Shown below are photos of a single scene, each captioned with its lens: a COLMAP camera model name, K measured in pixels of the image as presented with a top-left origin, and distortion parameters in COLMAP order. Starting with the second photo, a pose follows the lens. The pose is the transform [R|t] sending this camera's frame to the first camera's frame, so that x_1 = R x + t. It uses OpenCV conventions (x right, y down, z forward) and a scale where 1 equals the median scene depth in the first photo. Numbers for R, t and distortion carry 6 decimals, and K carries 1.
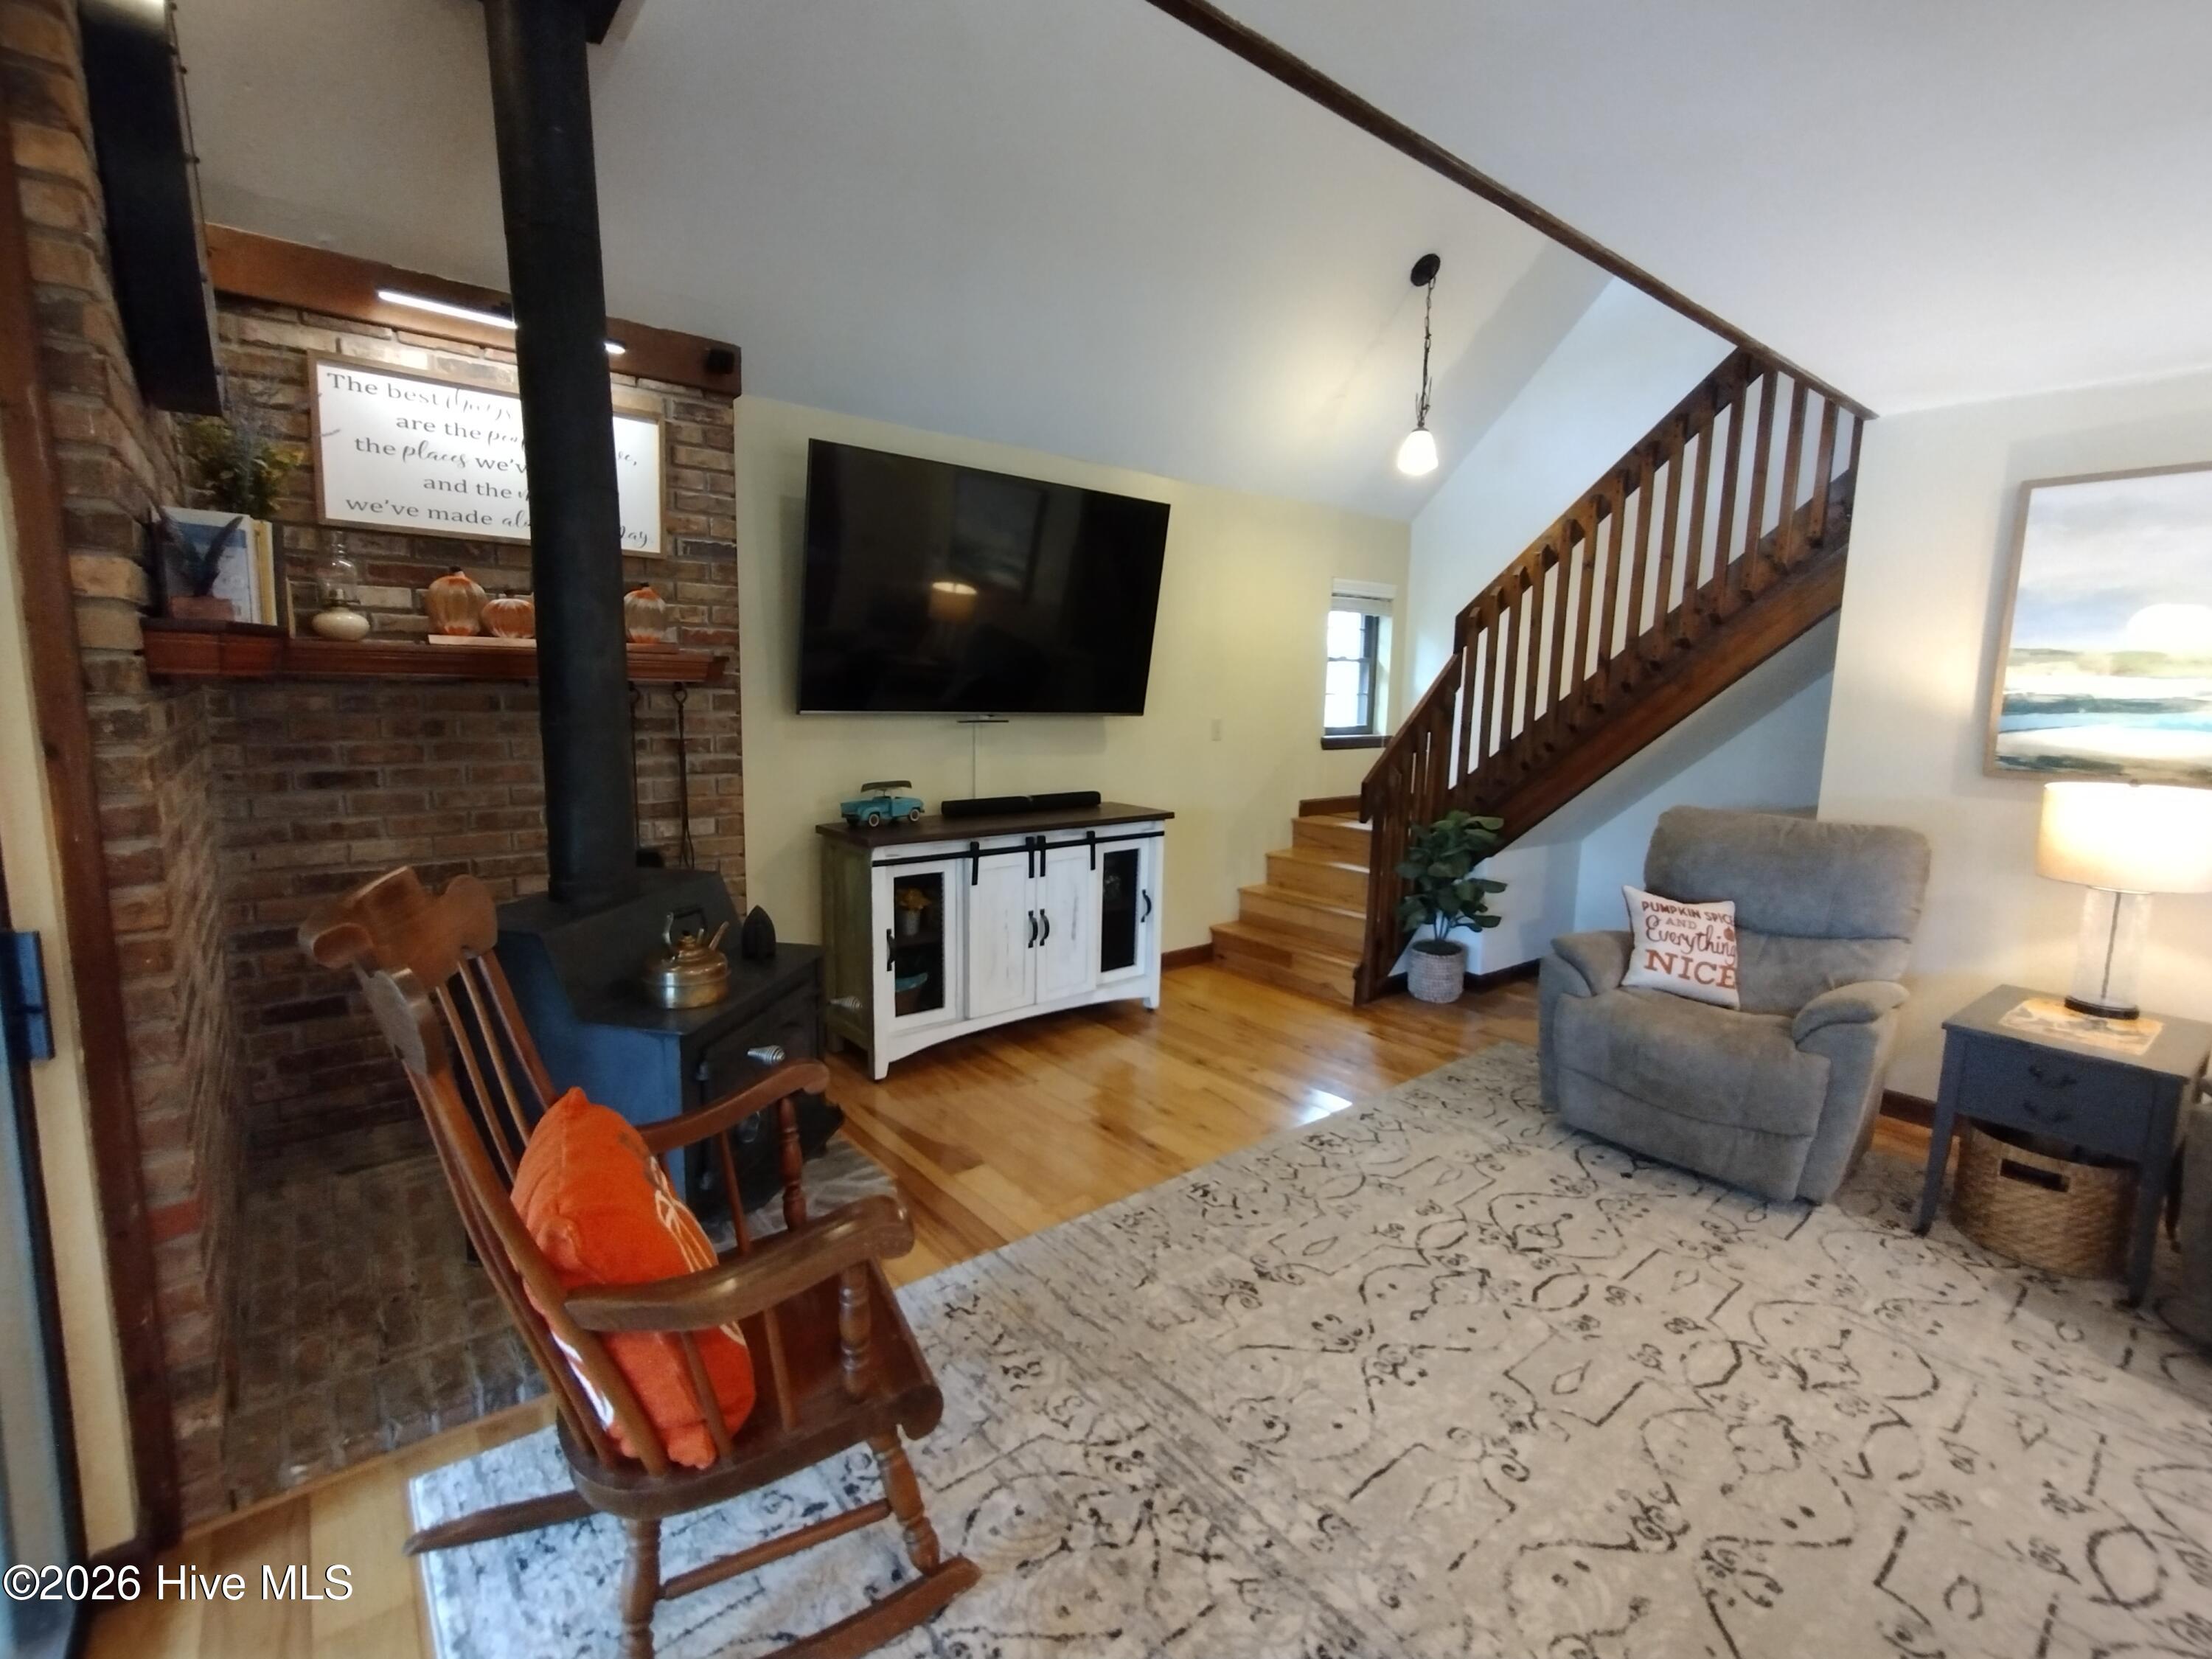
lens RADIAL K [[1004.8, 0, 1091.9], [0, 1004.8, 821.8], [0, 0, 1]] dist [-0.003472, -0.001335]
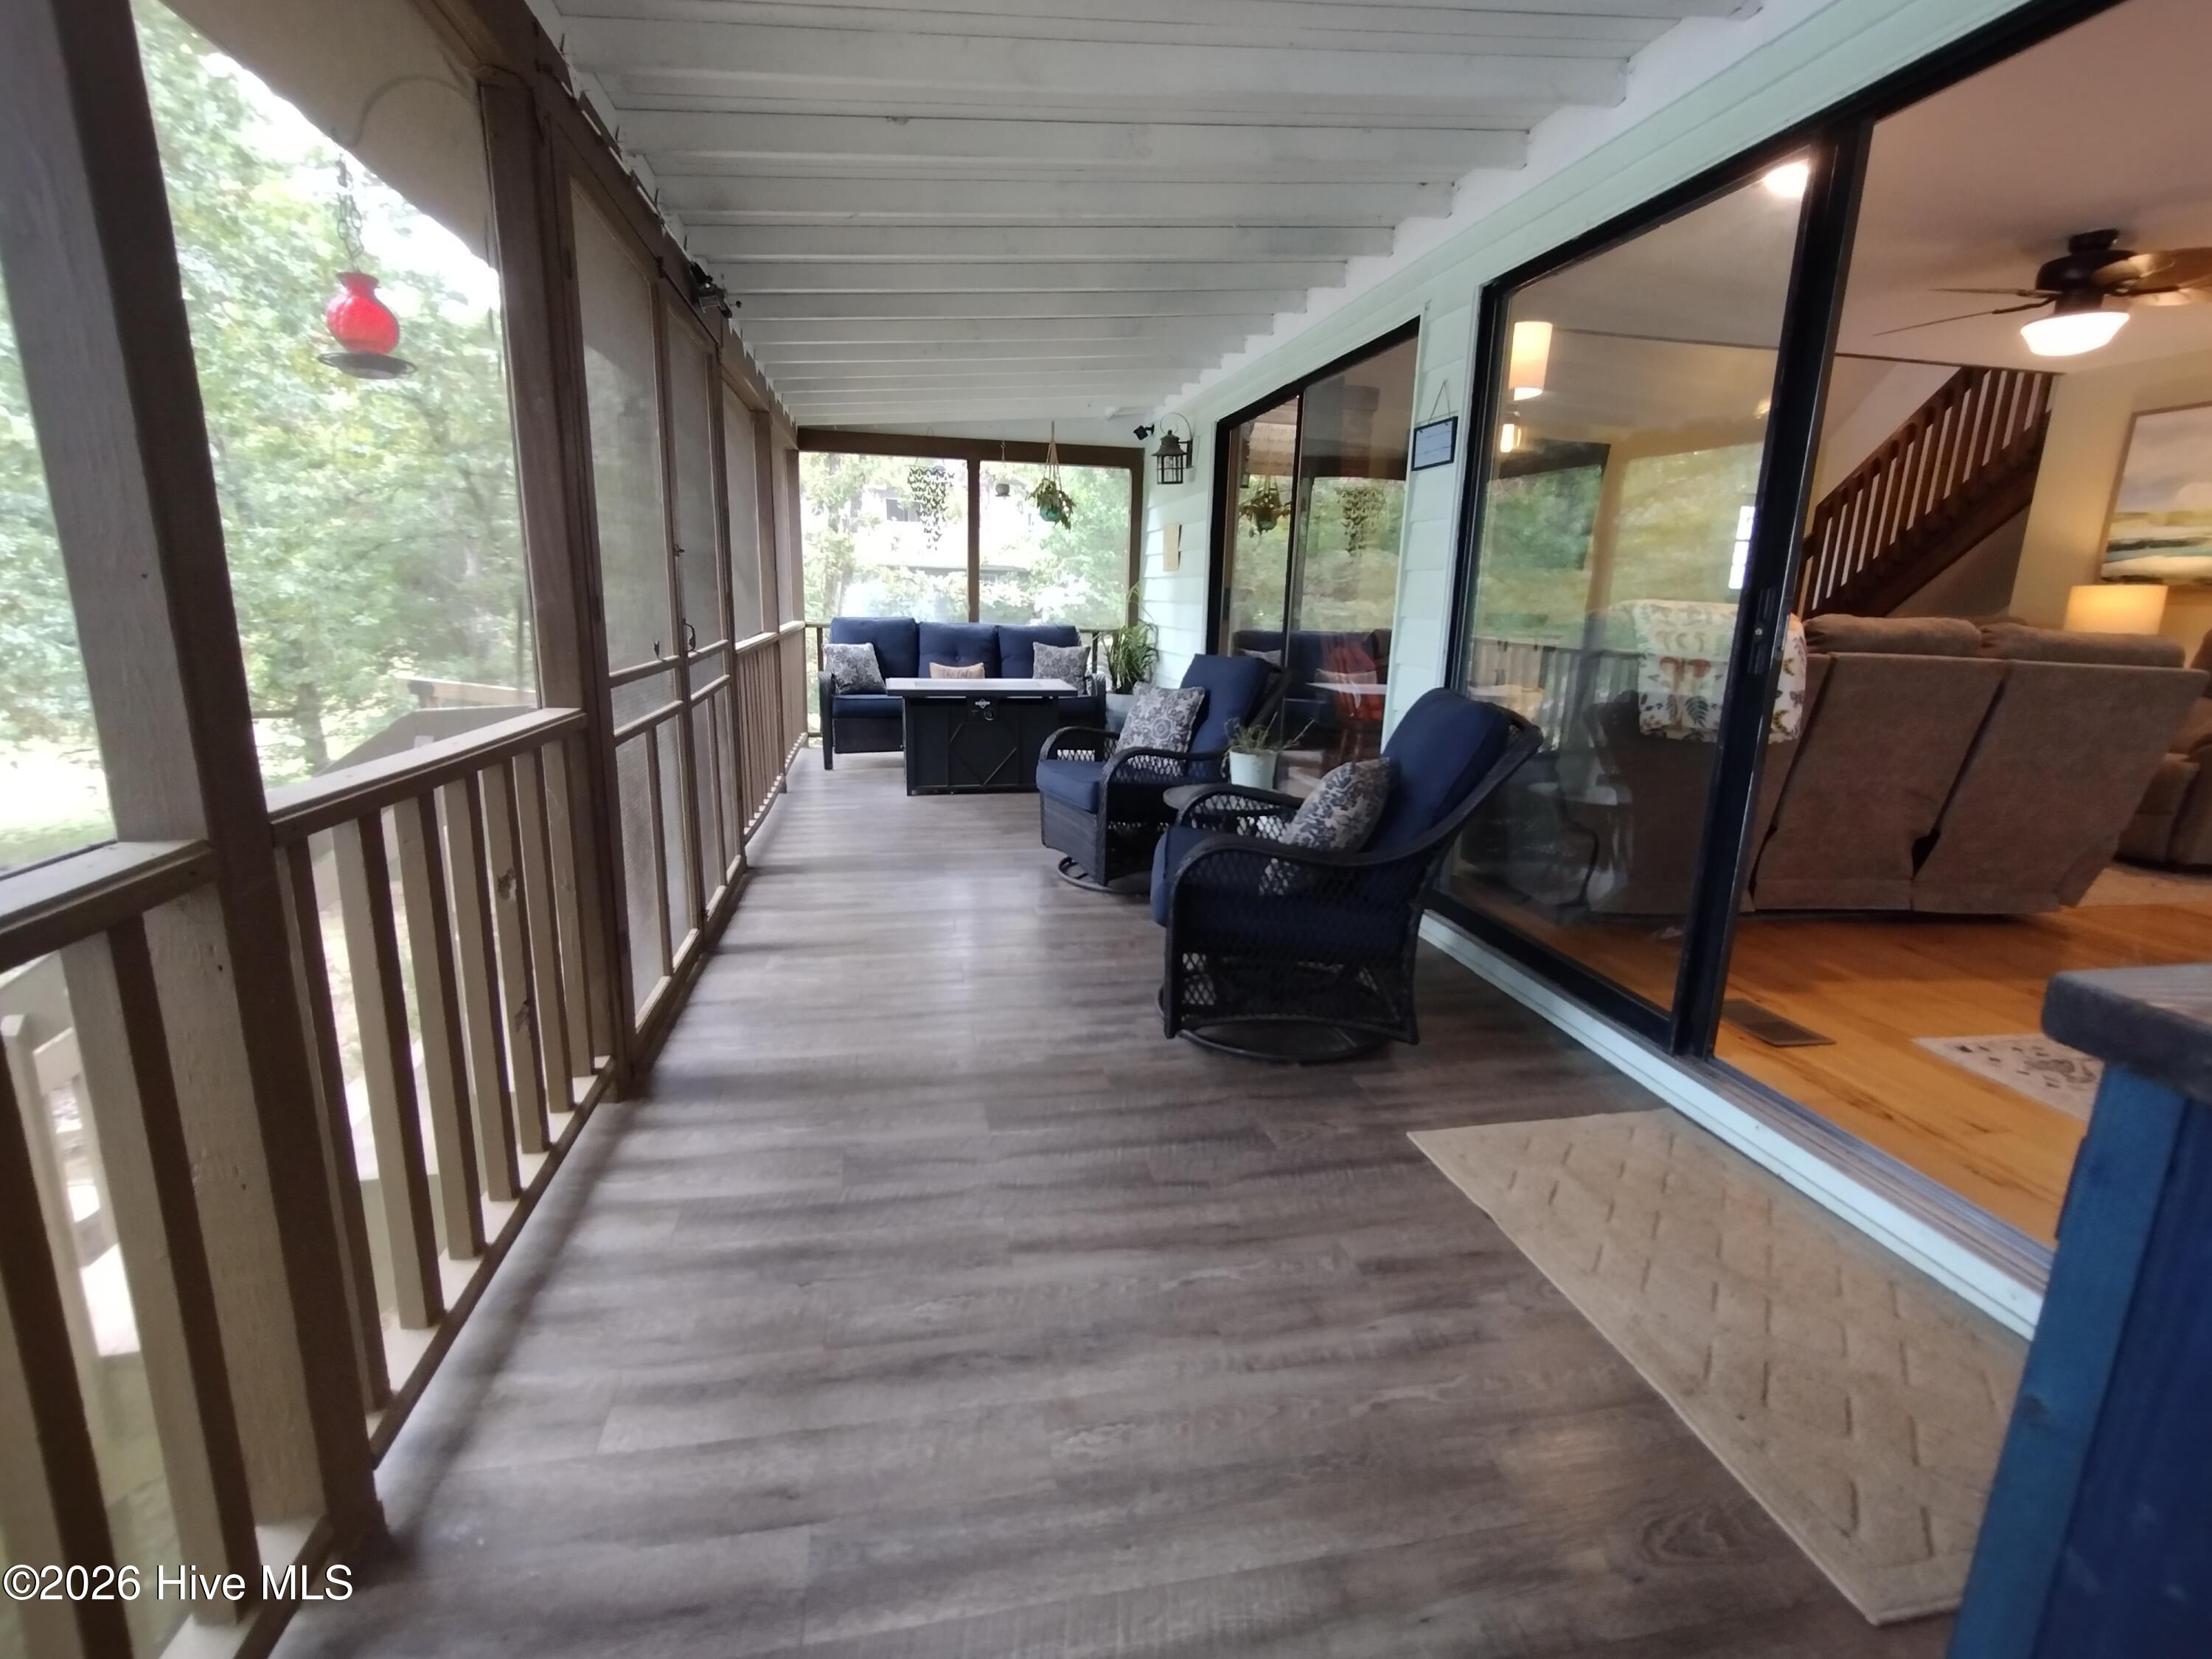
lens RADIAL K [[1008.7, 0, 1104.9], [0, 1008.7, 811.6], [0, 0, 1]] dist [-0.001996, -0.000416]
pose [[0.891173, 0.101904, -0.442071, 0.177023], [-0.072533, 0.993915, 0.082892, 0.296599], [0.447829, -0.041807, 0.893142, -1.243324]]
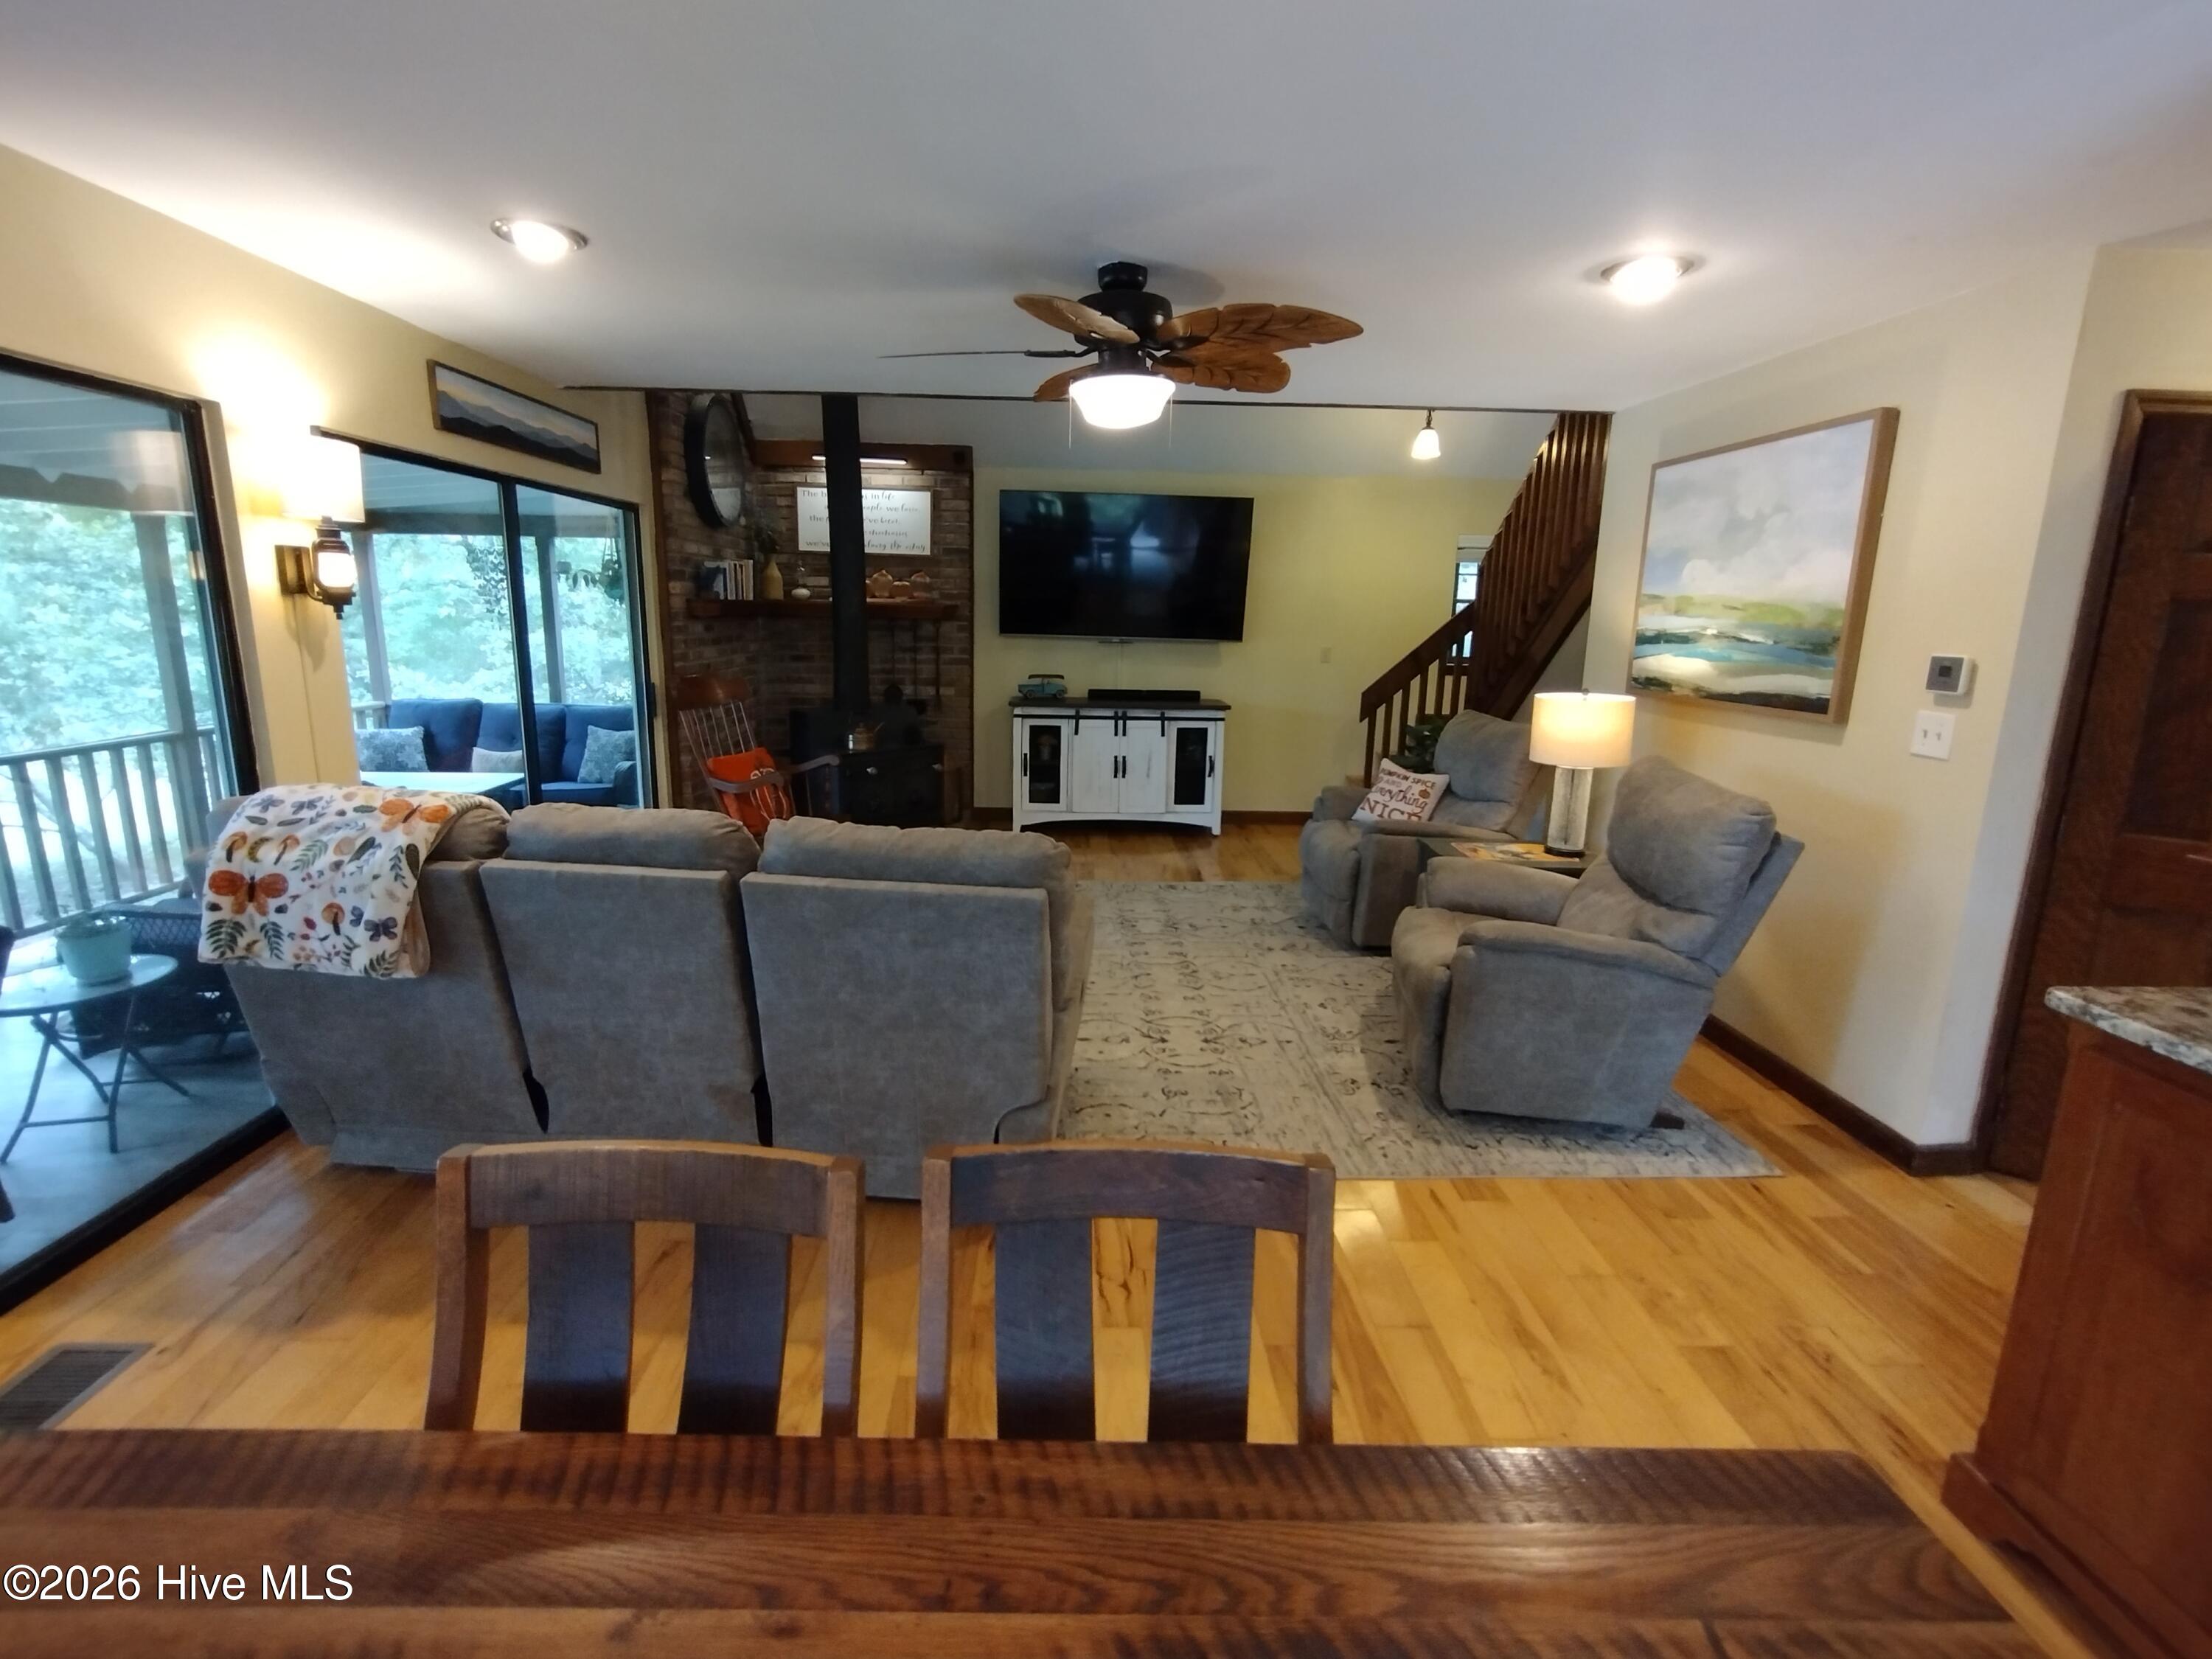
lens RADIAL K [[1003.5, 0, 1084.6], [0, 1003.5, 821.4], [0, 0, 1]] dist [-0.003058, -0.003860]
pose [[0.795880, 0.122113, -0.593013, 1.072192], [-0.086811, 0.992345, 0.087835, 0.064380], [0.599199, -0.018426, 0.800388, -0.450309]]
